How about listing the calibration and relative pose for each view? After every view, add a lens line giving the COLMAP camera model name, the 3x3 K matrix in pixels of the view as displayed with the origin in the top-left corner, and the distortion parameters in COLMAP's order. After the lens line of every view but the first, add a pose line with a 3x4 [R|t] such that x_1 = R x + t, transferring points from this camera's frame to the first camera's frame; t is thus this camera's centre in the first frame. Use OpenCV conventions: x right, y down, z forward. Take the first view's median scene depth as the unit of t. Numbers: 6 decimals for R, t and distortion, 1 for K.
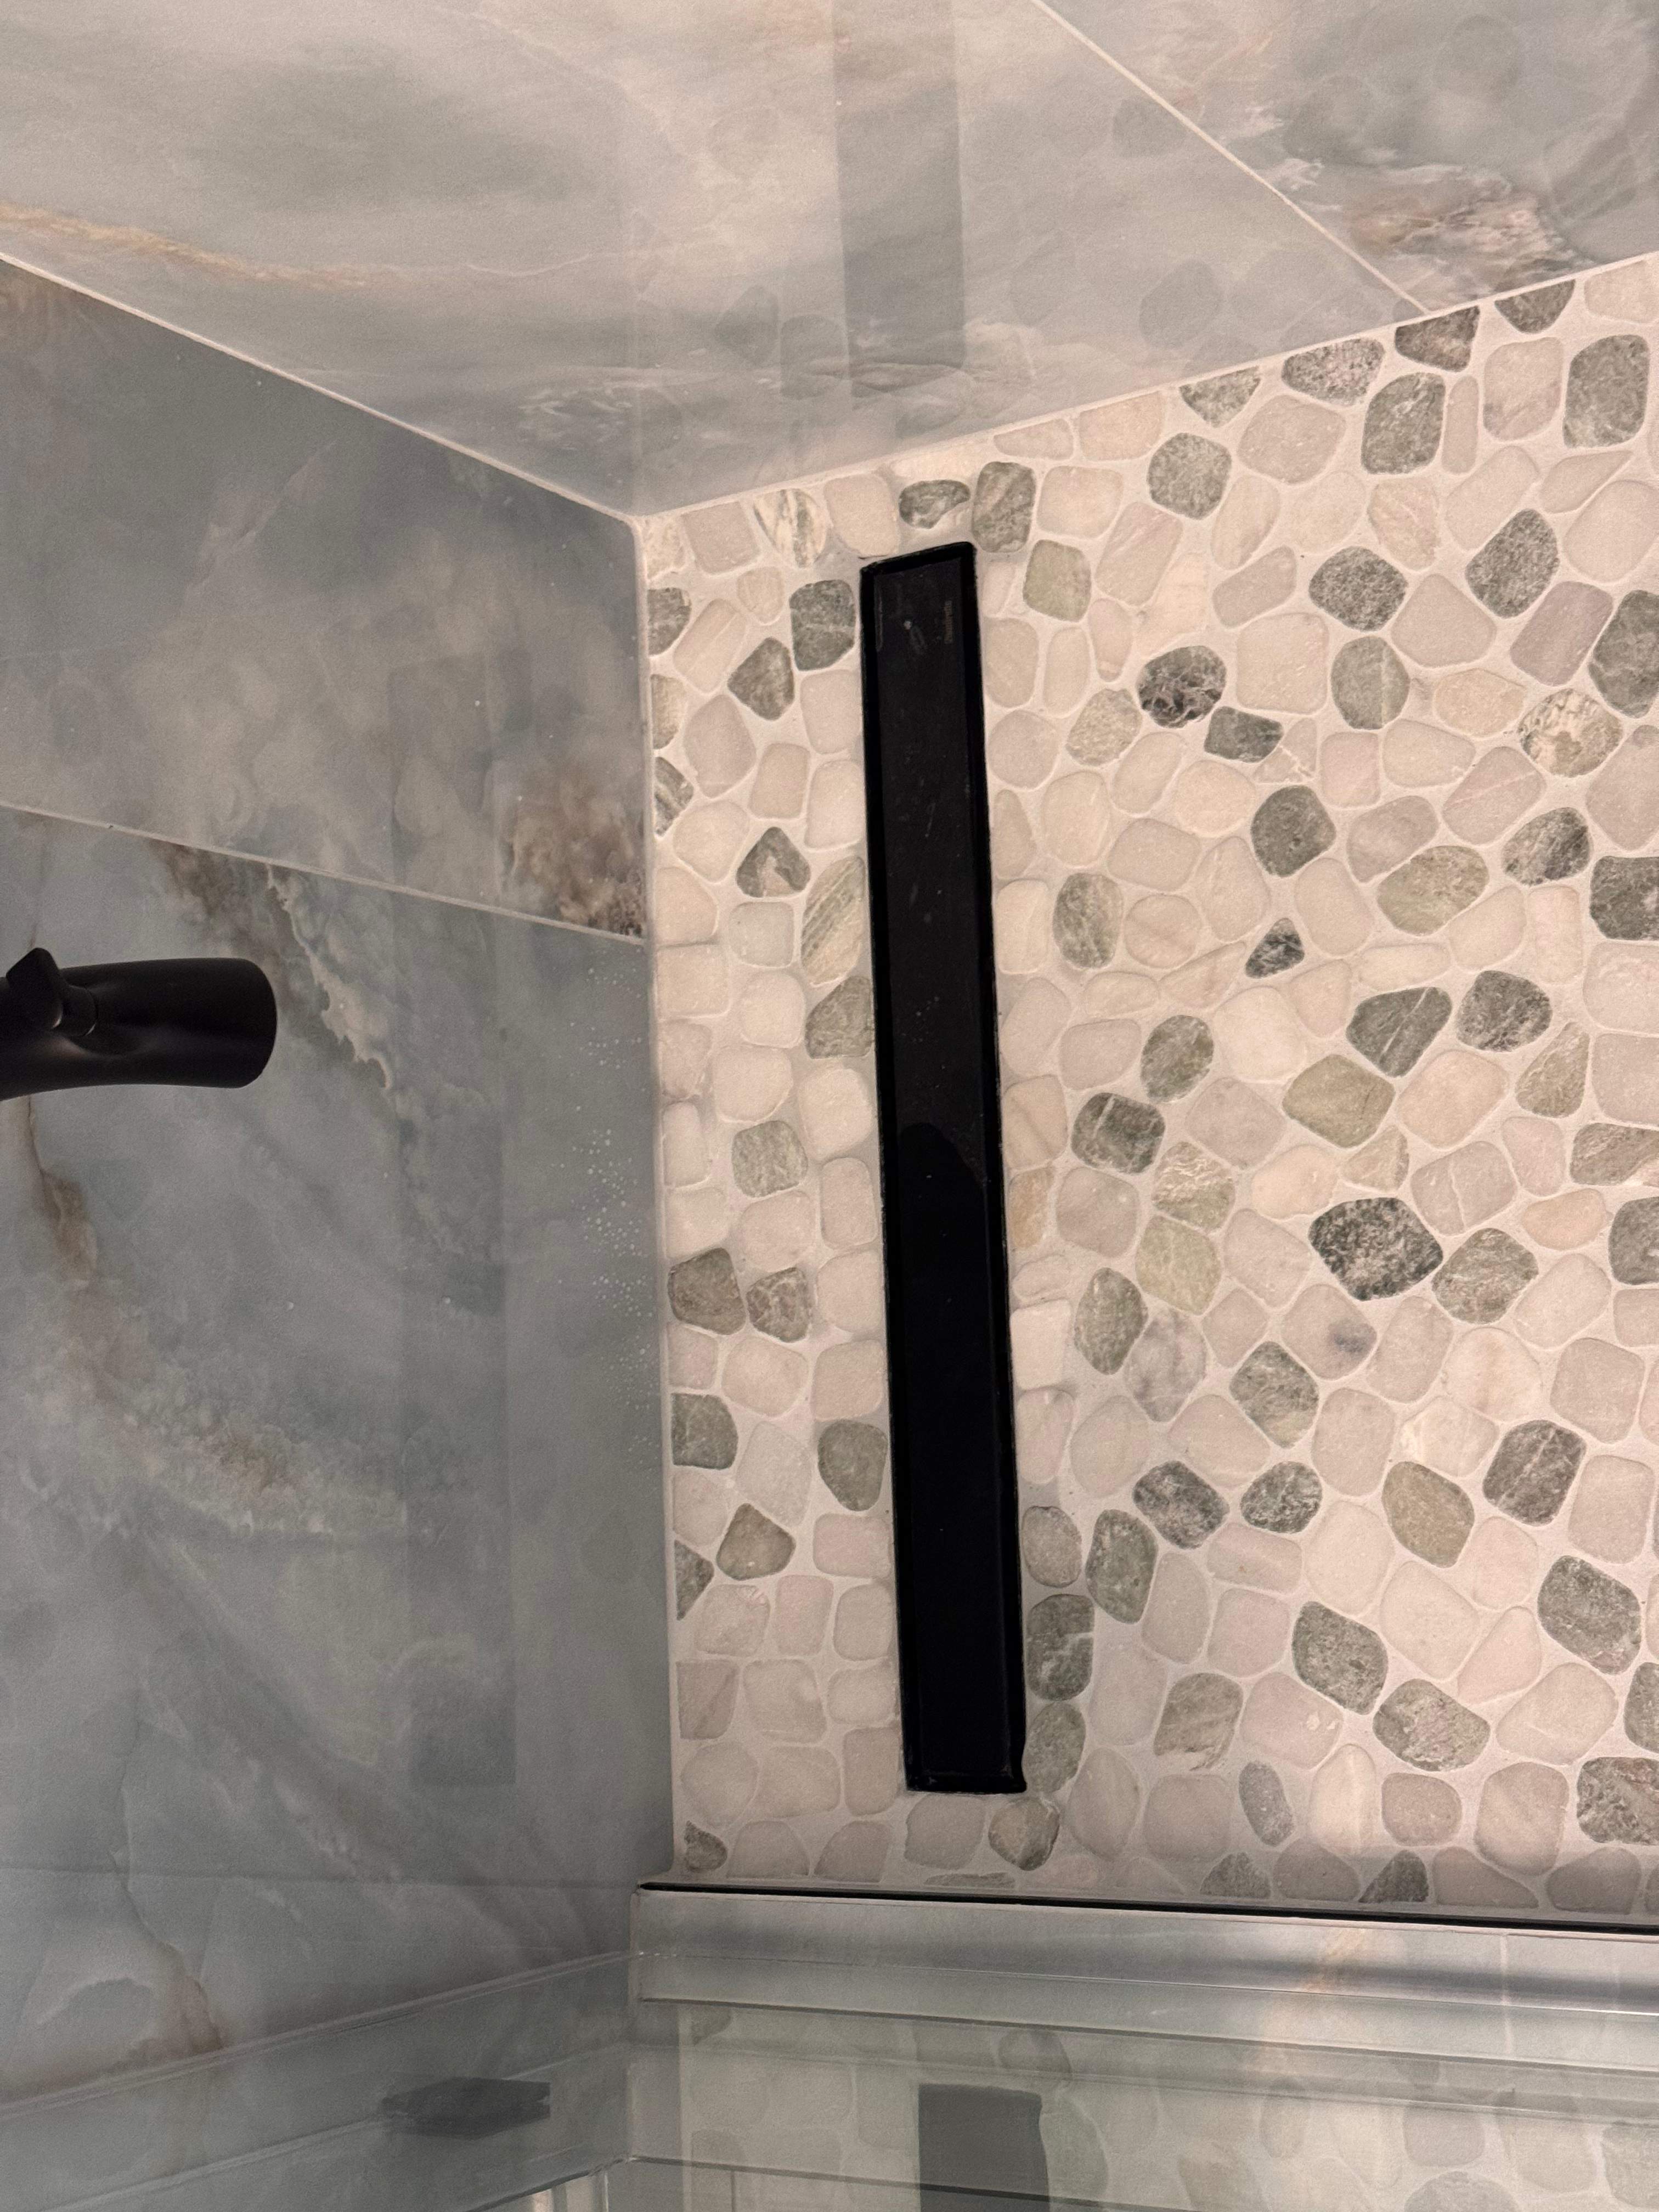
lens RADIAL K [[3126.9, 0, 836.2], [0, 3126.9, 1081.8], [0, 0, 1]] dist [0.121701, 0.000000]
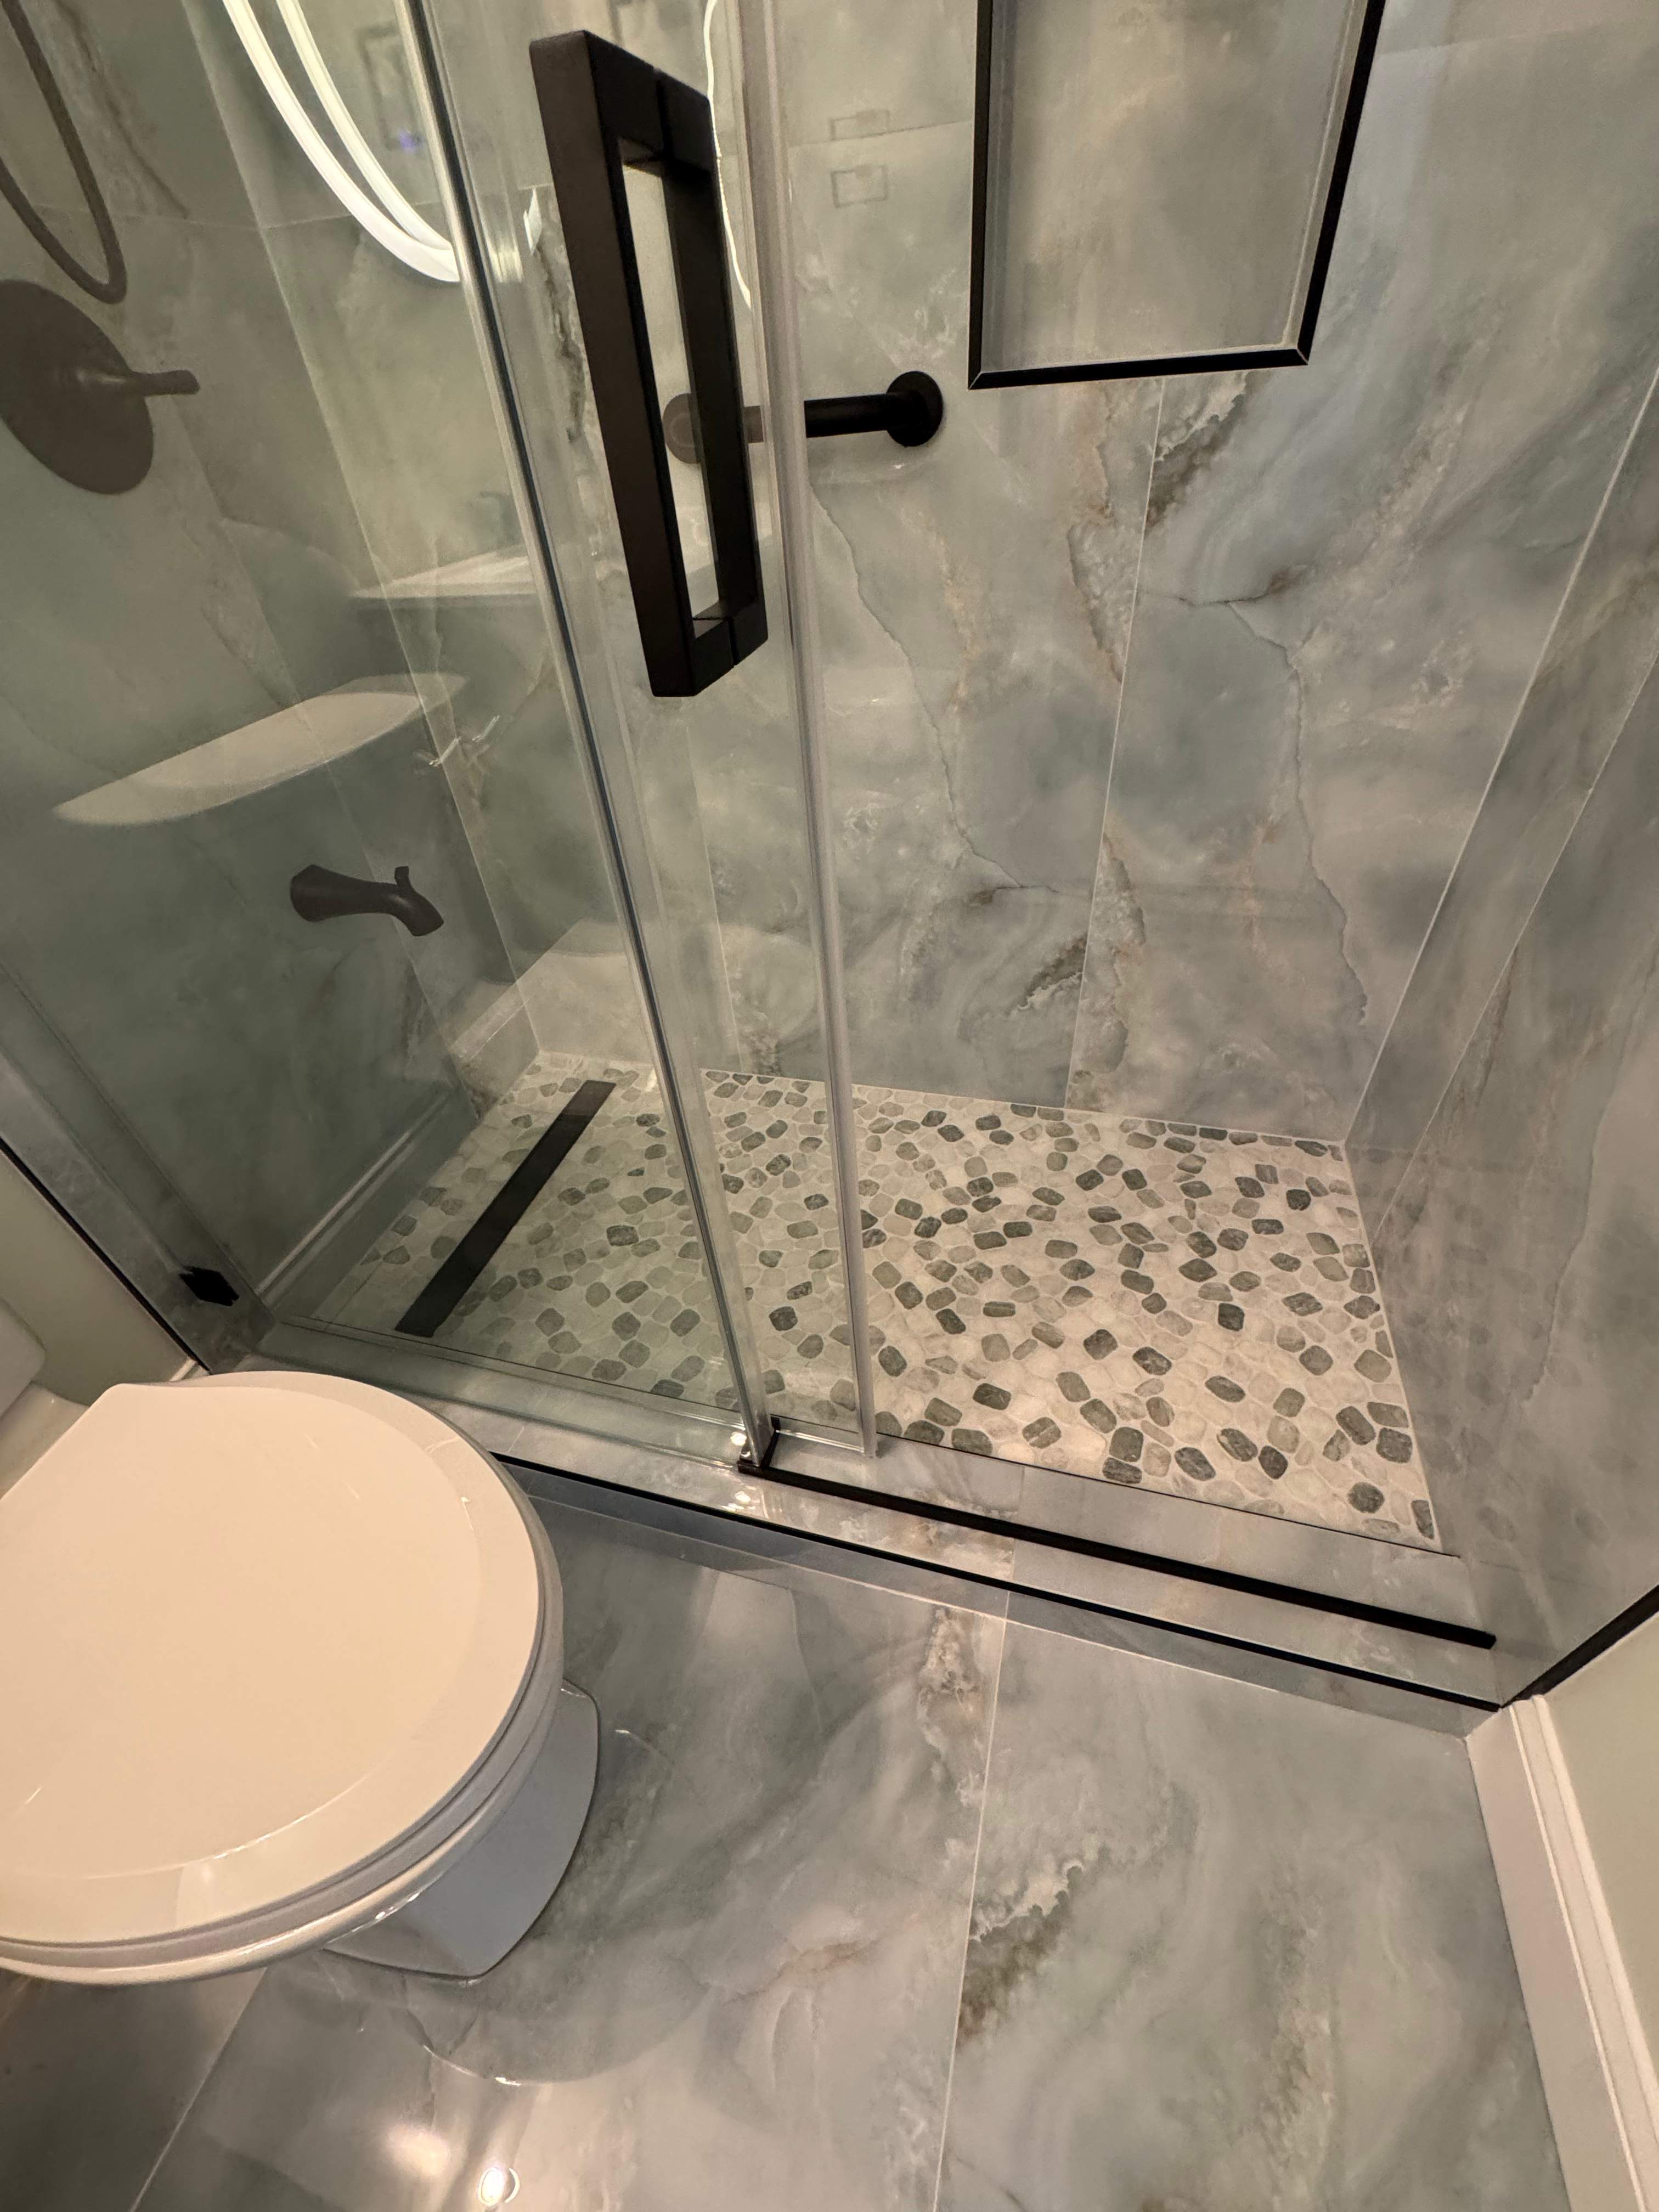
lens RADIAL K [[886.2, 0, 830.8], [0, 886.2, 1103.0], [0, 0, 1]] dist [-0.002665, 0.000228]
pose [[0.833261, 0.542395, 0.107159, 0.174843], [-0.355816, 0.674439, -0.646937, 0.509384], [-0.423168, 0.500938, 0.754977, 0.052016]]
